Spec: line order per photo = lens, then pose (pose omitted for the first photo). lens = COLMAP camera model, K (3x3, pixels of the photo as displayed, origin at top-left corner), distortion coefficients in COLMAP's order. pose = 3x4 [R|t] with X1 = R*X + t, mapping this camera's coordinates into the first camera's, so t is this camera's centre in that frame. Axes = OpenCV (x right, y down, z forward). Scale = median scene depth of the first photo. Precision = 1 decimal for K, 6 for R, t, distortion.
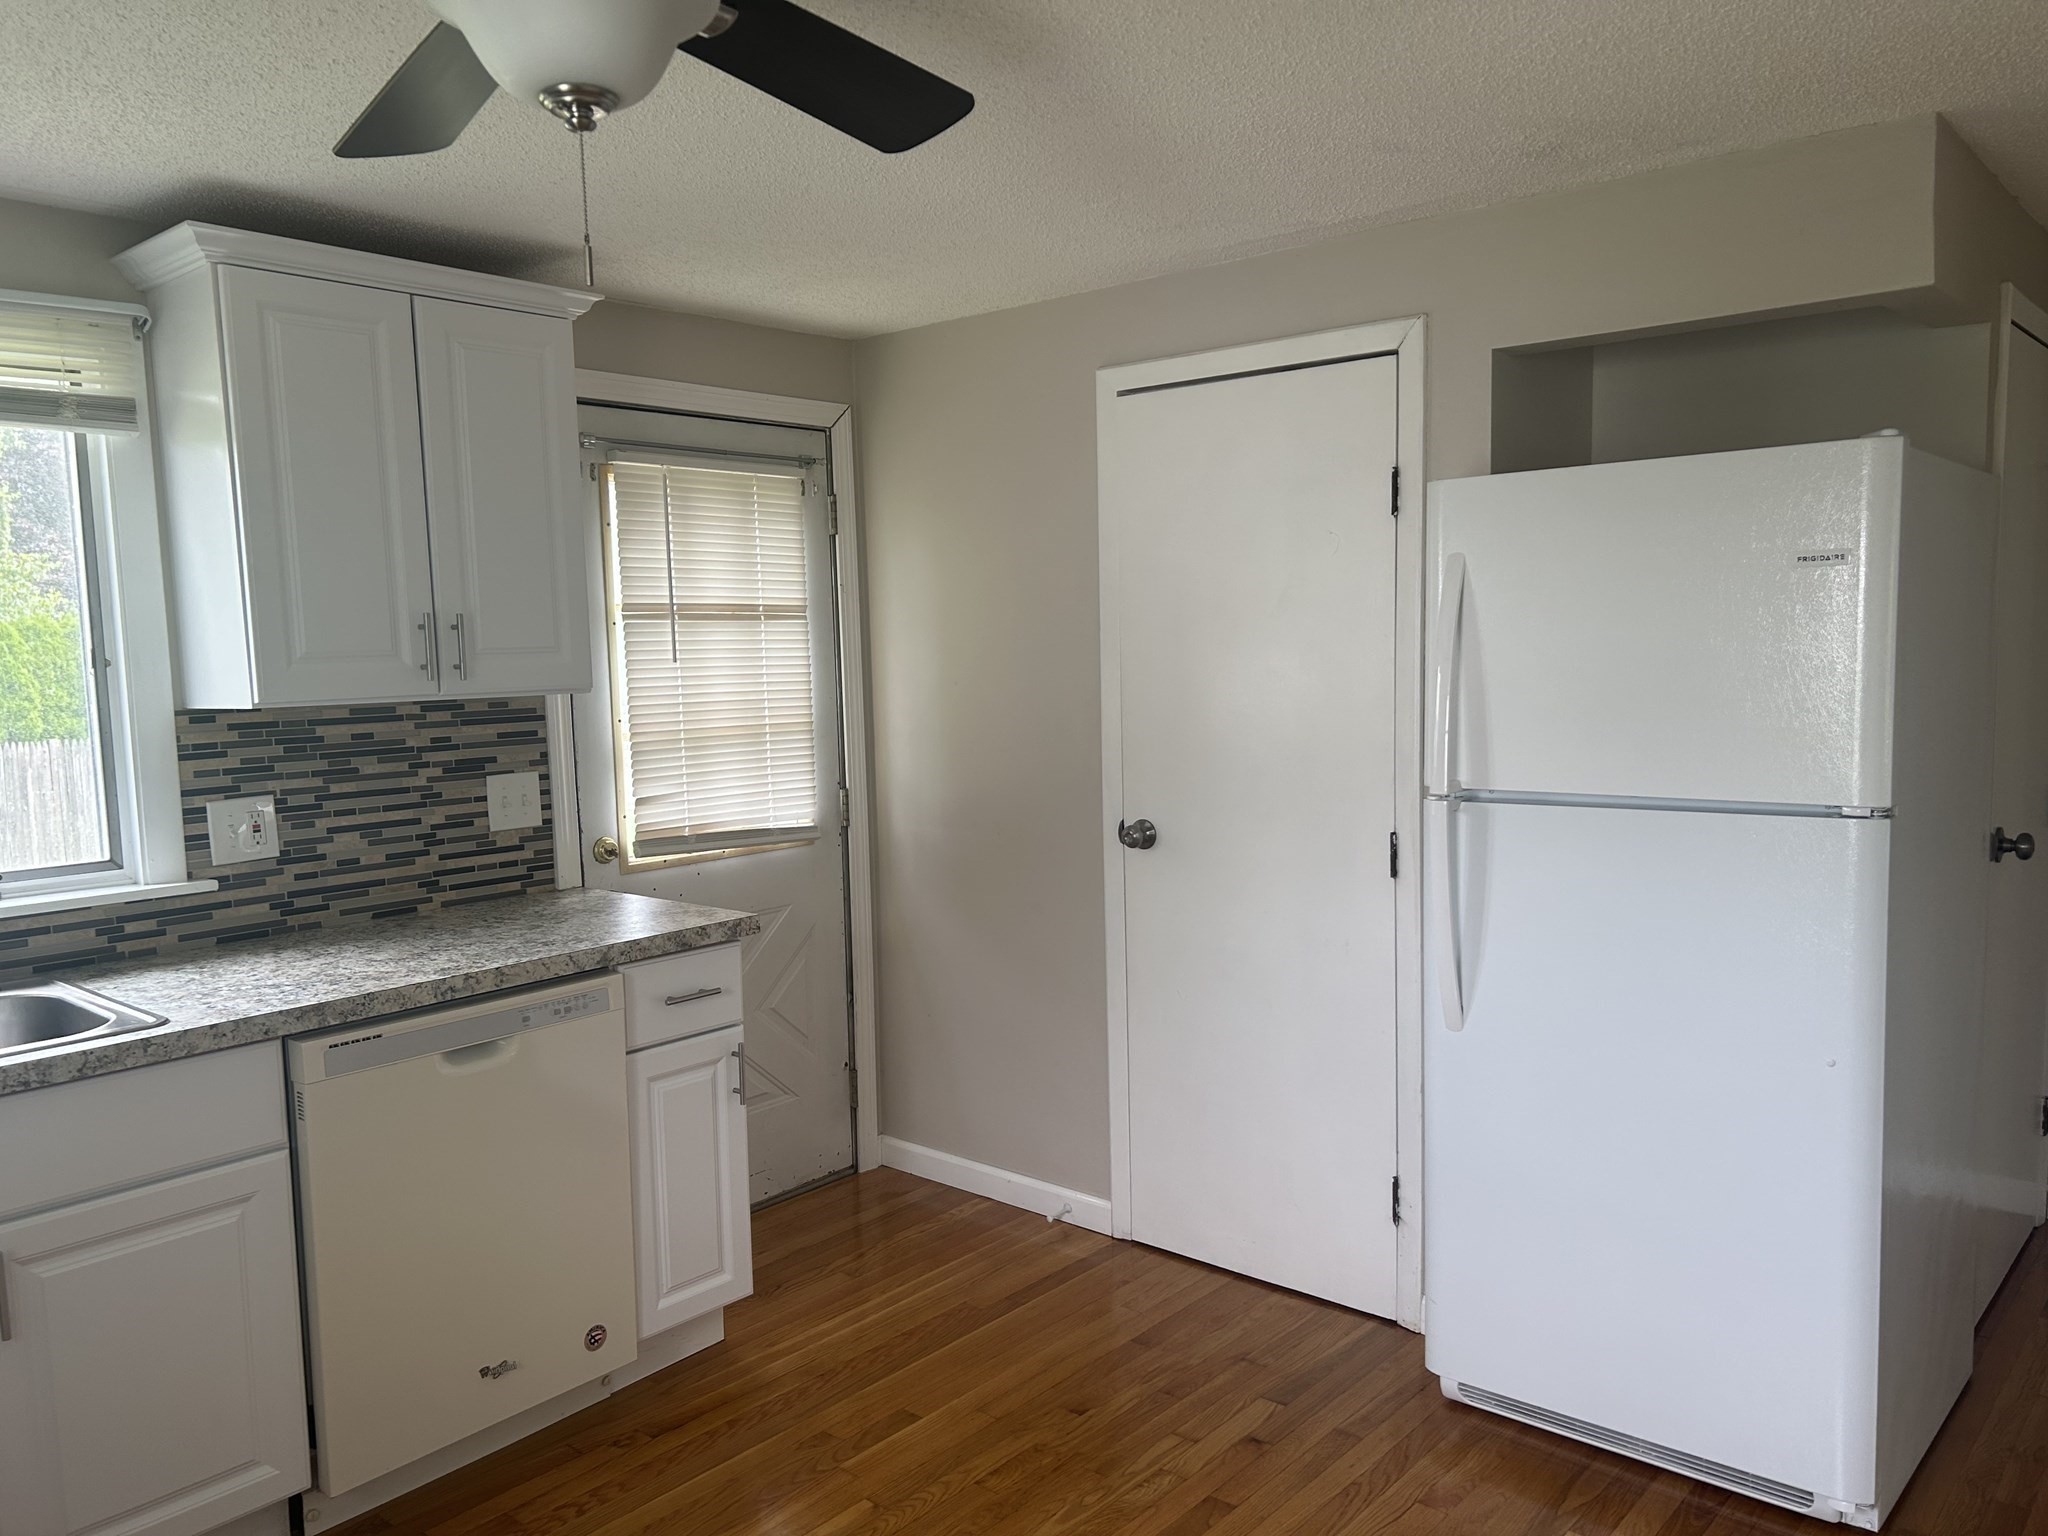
lens RADIAL K [[1547.1, 0, 1029.0], [0, 1547.1, 782.3], [0, 0, 1]] dist [0.060023, -0.015010]
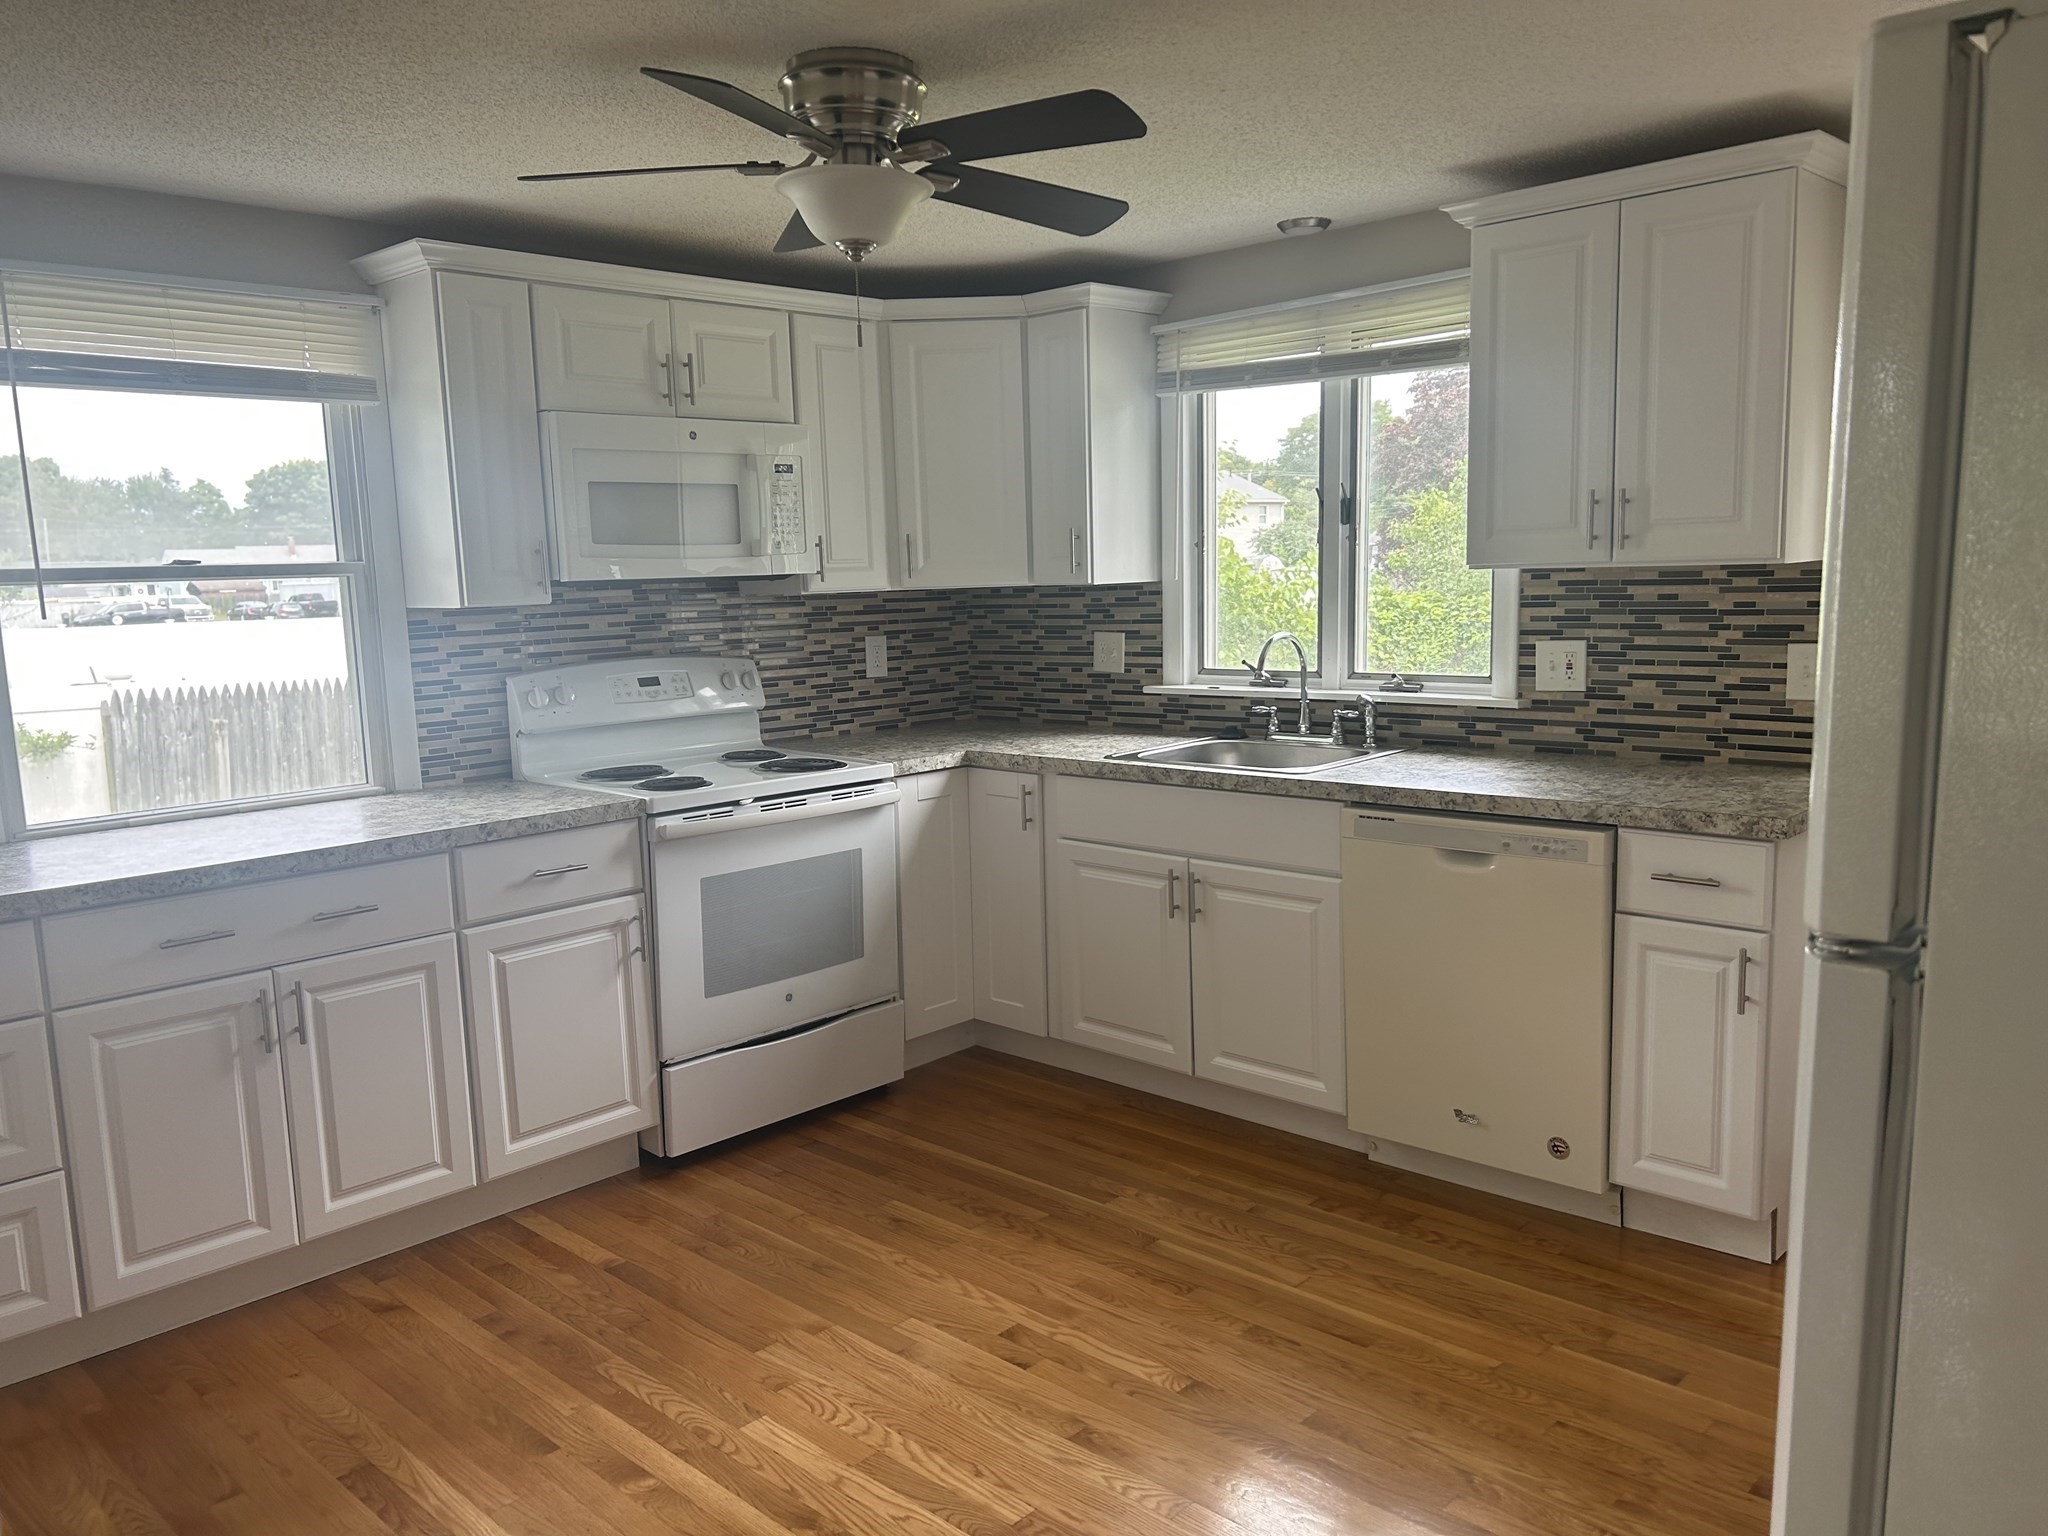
lens RADIAL K [[1547.1, 0, 1029.6], [0, 1547.1, 768.6], [0, 0, 1]] dist [0.060023, -0.015010]
pose [[-0.023694, 0.163506, -0.986258, 0.727938], [-0.064104, 0.984256, 0.164715, -0.064692], [0.997662, 0.067126, -0.012840, 0.576226]]
